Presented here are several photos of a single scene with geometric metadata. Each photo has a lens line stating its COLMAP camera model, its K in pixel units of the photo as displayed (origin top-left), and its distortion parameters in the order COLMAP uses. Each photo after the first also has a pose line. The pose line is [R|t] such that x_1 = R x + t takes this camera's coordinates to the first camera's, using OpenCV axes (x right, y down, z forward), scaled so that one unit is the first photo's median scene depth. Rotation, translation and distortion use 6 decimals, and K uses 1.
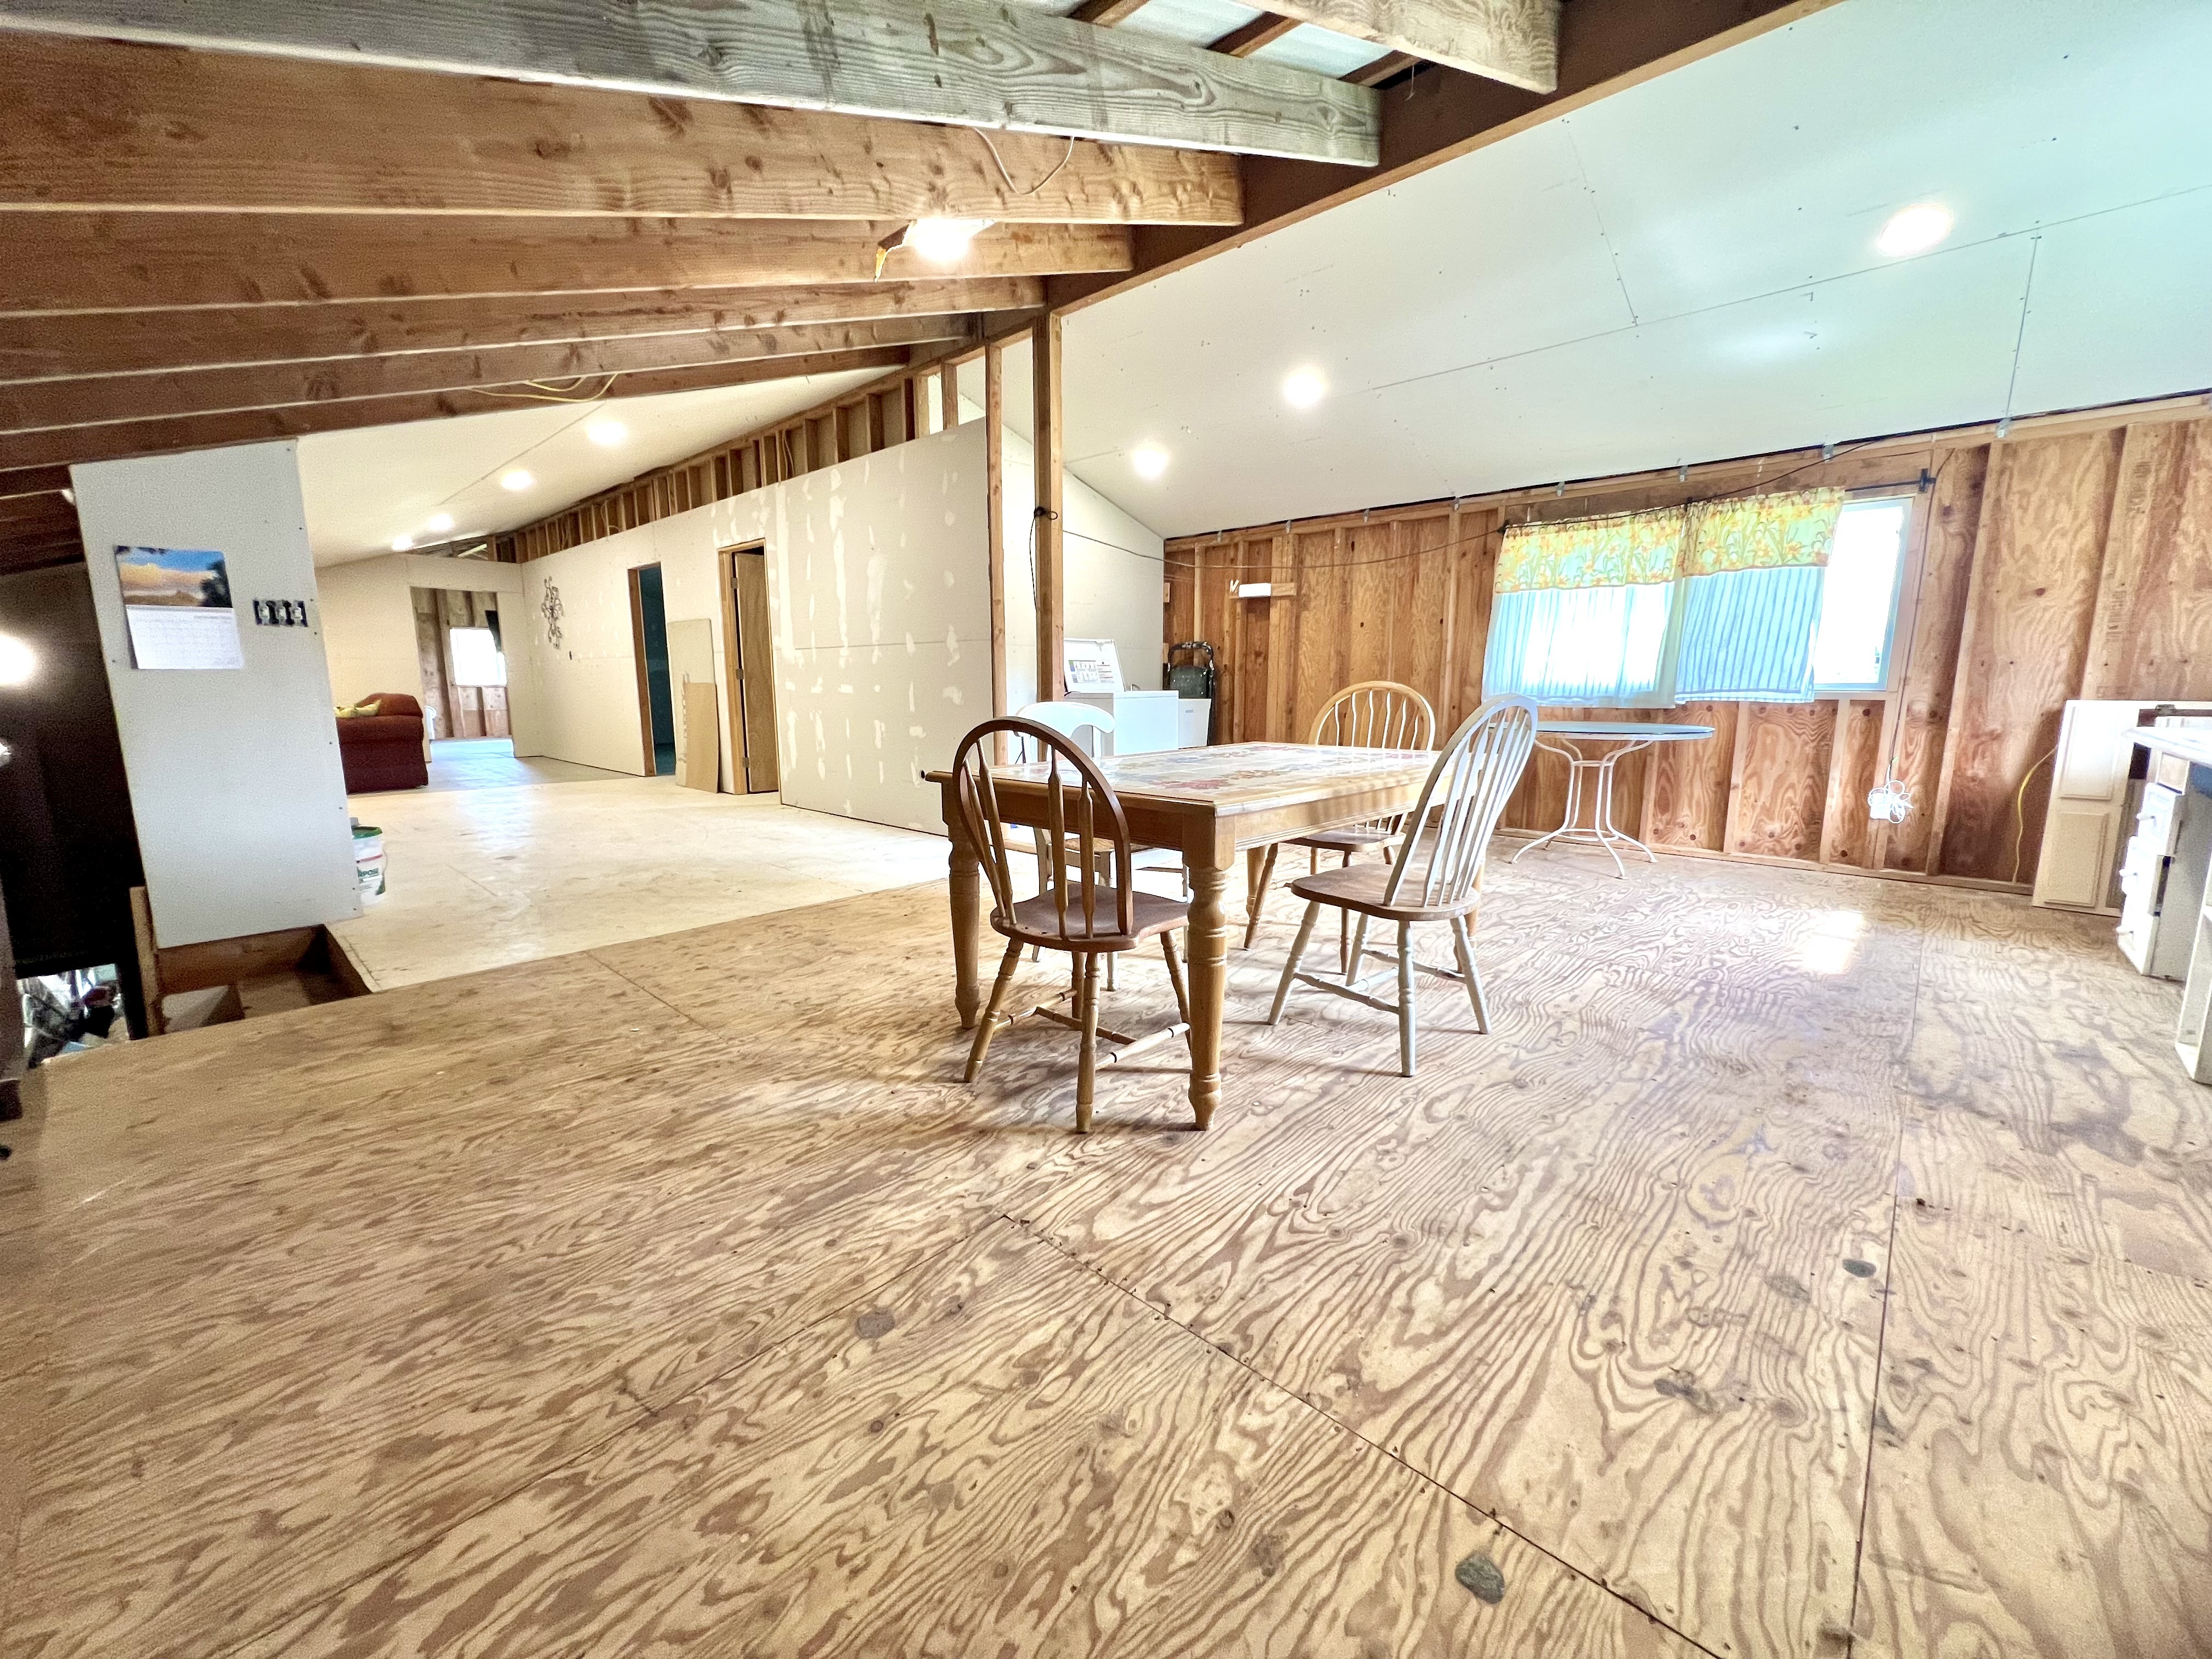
lens RADIAL K [[884.7, 0, 1097.2], [0, 884.7, 829.4], [0, 0, 1]] dist [0.001725, -0.000072]
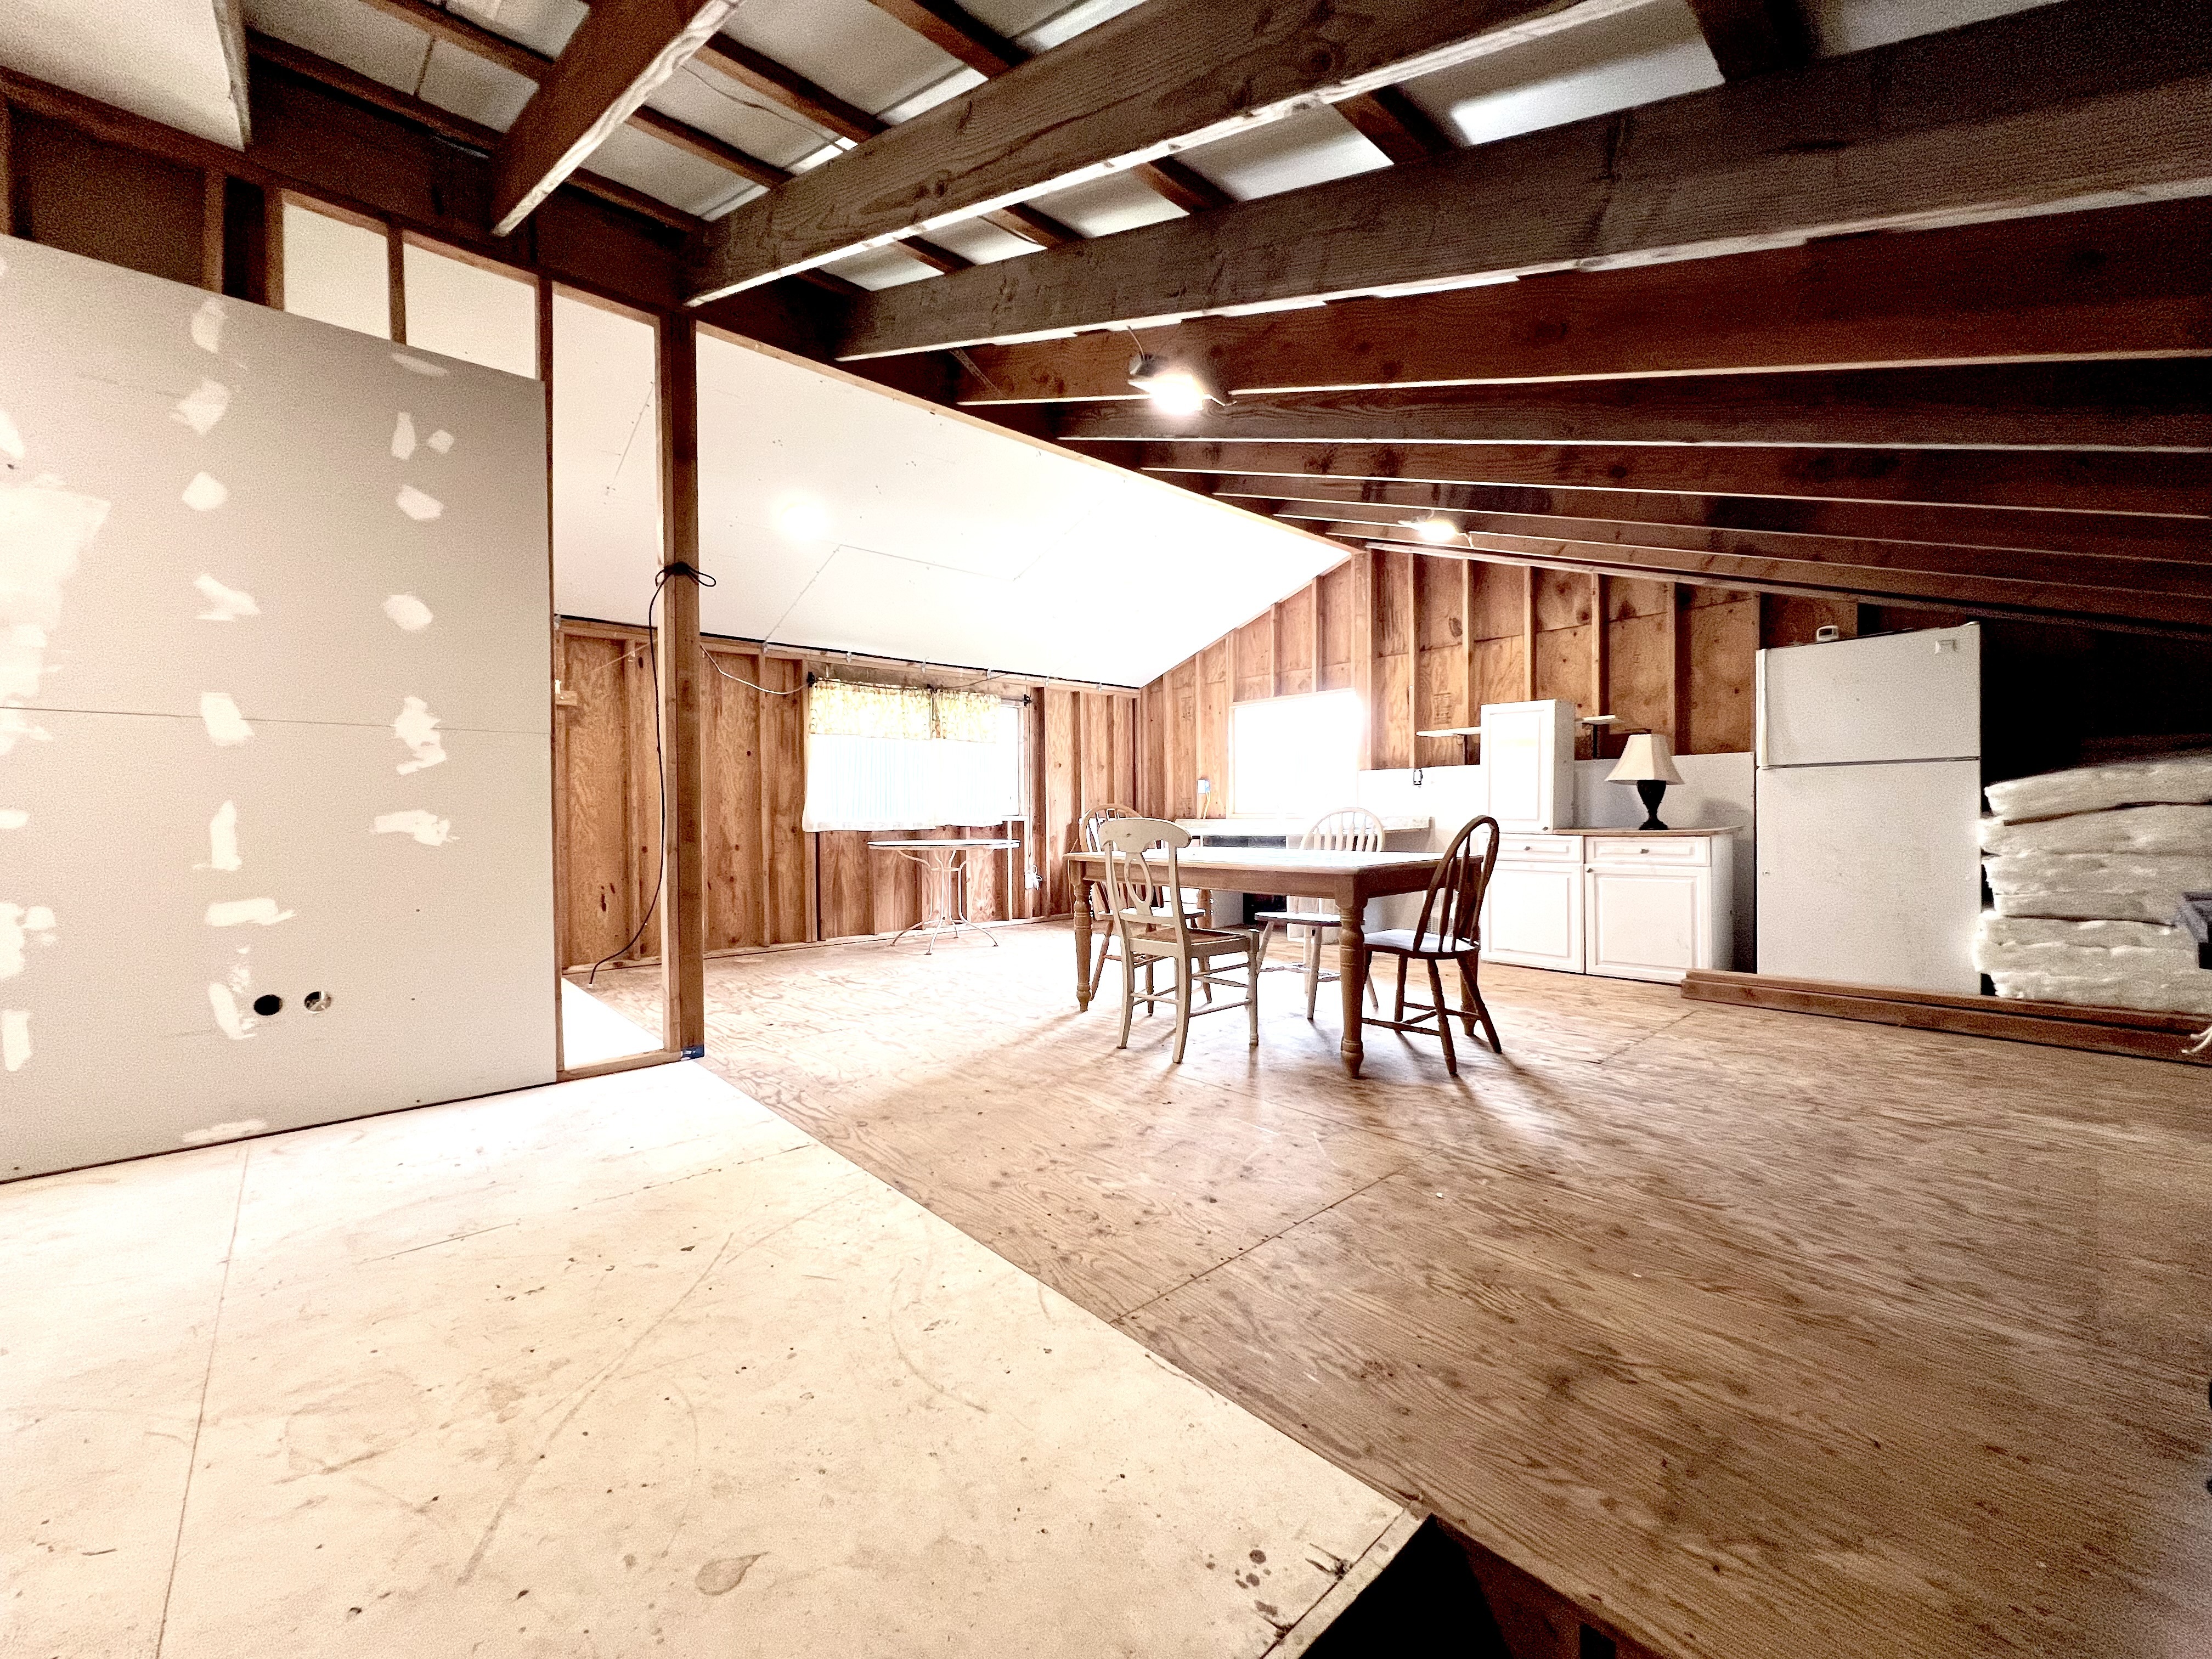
lens RADIAL K [[884.7, 0, 1101.8], [0, 884.7, 832.4], [0, 0, 1]] dist [0.001725, -0.000072]
pose [[0.075874, -0.017539, 0.996963, -1.368859], [0.173368, 0.984848, 0.004131, -0.171515], [-0.981930, 0.172528, 0.077765, 1.181124]]
